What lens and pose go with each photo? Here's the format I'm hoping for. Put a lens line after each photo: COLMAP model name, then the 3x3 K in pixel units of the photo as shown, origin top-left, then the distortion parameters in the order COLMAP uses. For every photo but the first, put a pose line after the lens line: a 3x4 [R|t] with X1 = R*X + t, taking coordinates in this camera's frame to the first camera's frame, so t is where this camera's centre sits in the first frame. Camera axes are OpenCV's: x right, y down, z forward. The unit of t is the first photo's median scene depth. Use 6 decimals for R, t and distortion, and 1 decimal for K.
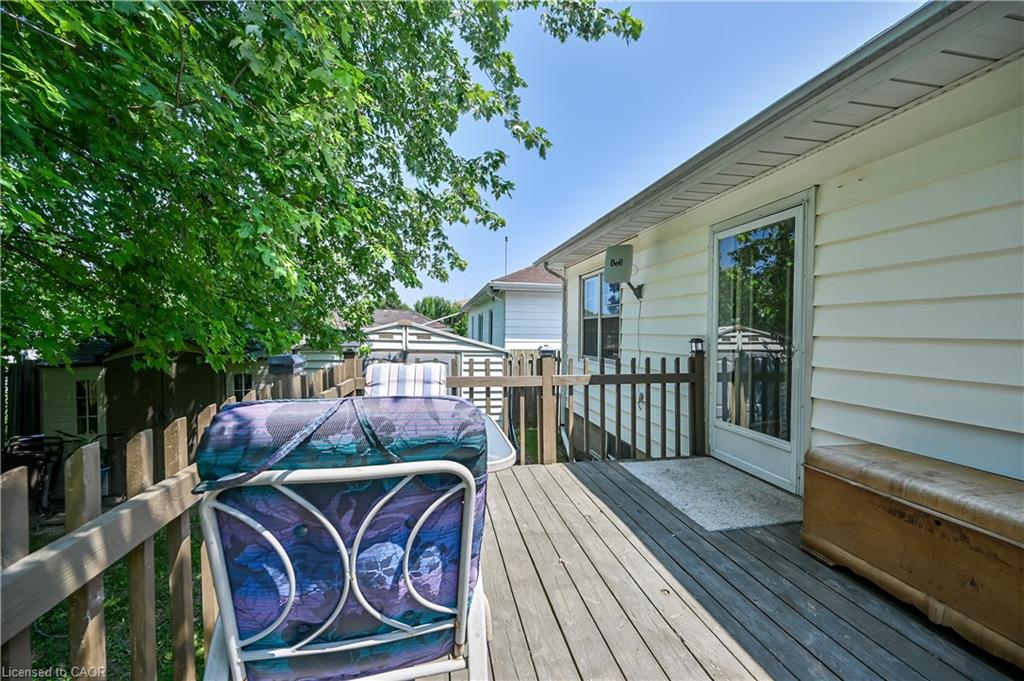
lens RADIAL K [[401.2, 0, 512.8], [0, 401.2, 333.8], [0, 0, 1]] dist [-0.001826, -0.000274]
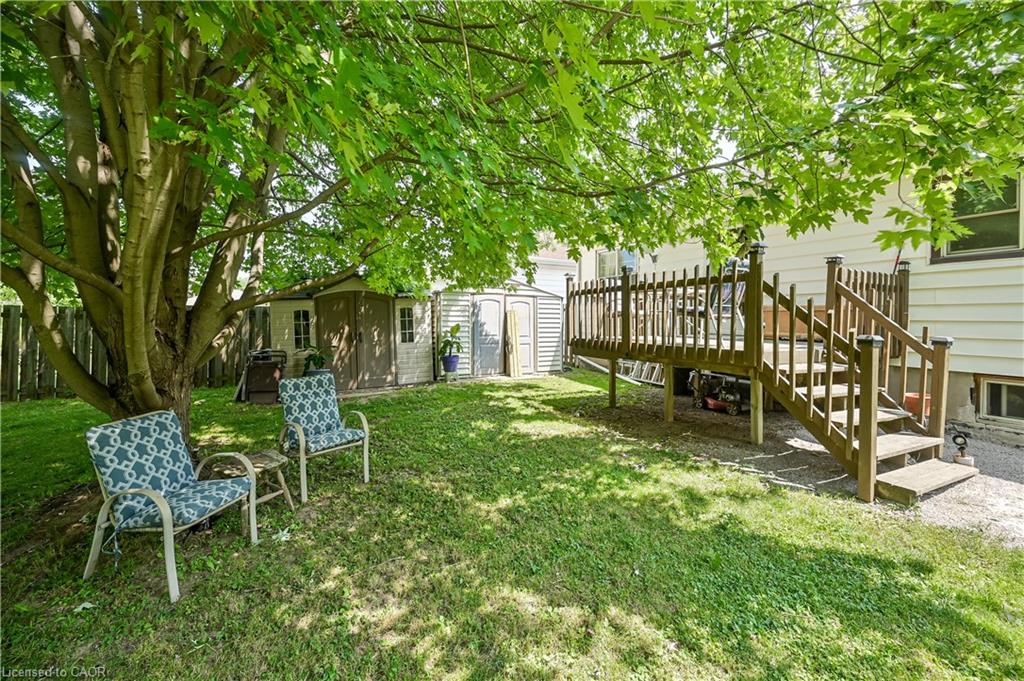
lens RADIAL K [[412.1, 0, 511.7], [0, 412.1, 318.9], [0, 0, 1]] dist [-0.000912, -0.000081]
pose [[0.962907, -0.003515, 0.269811, -1.068999], [0.004160, 0.999990, -0.001820, 0.220299], [-0.269802, 0.002875, 0.962911, -0.818452]]
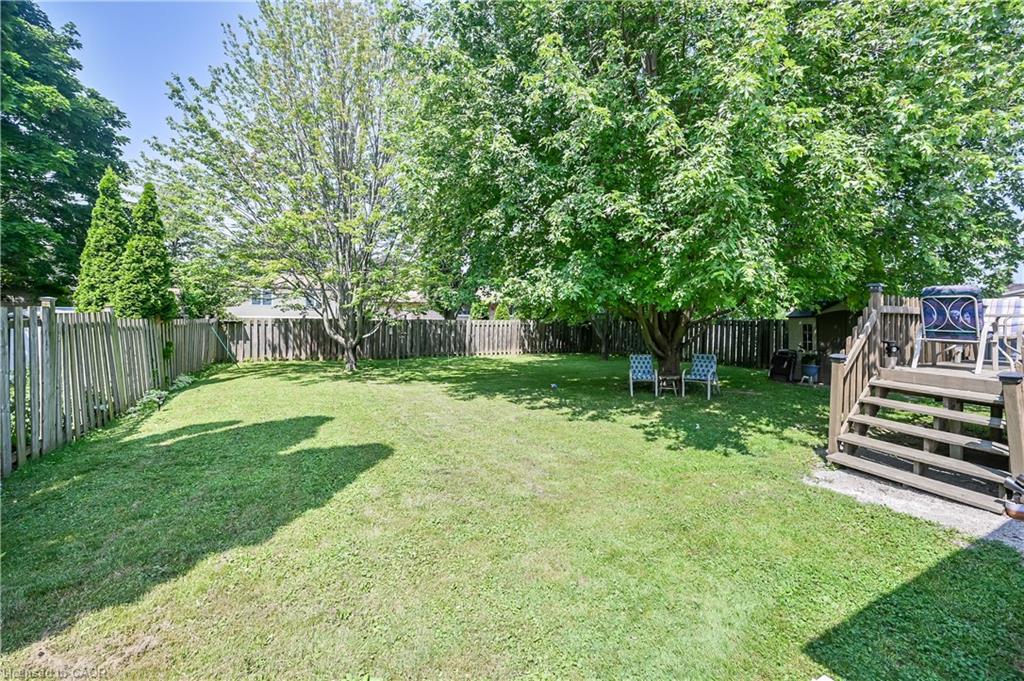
lens RADIAL K [[412.1, 0, 511.7], [0, 412.1, 318.9], [0, 0, 1]] dist [-0.000912, -0.000081]
pose [[0.279567, 0.009786, -0.960076, 0.794801], [-0.020532, 0.999780, 0.004212, 0.159688], [0.959907, 0.018535, 0.279707, -1.507809]]
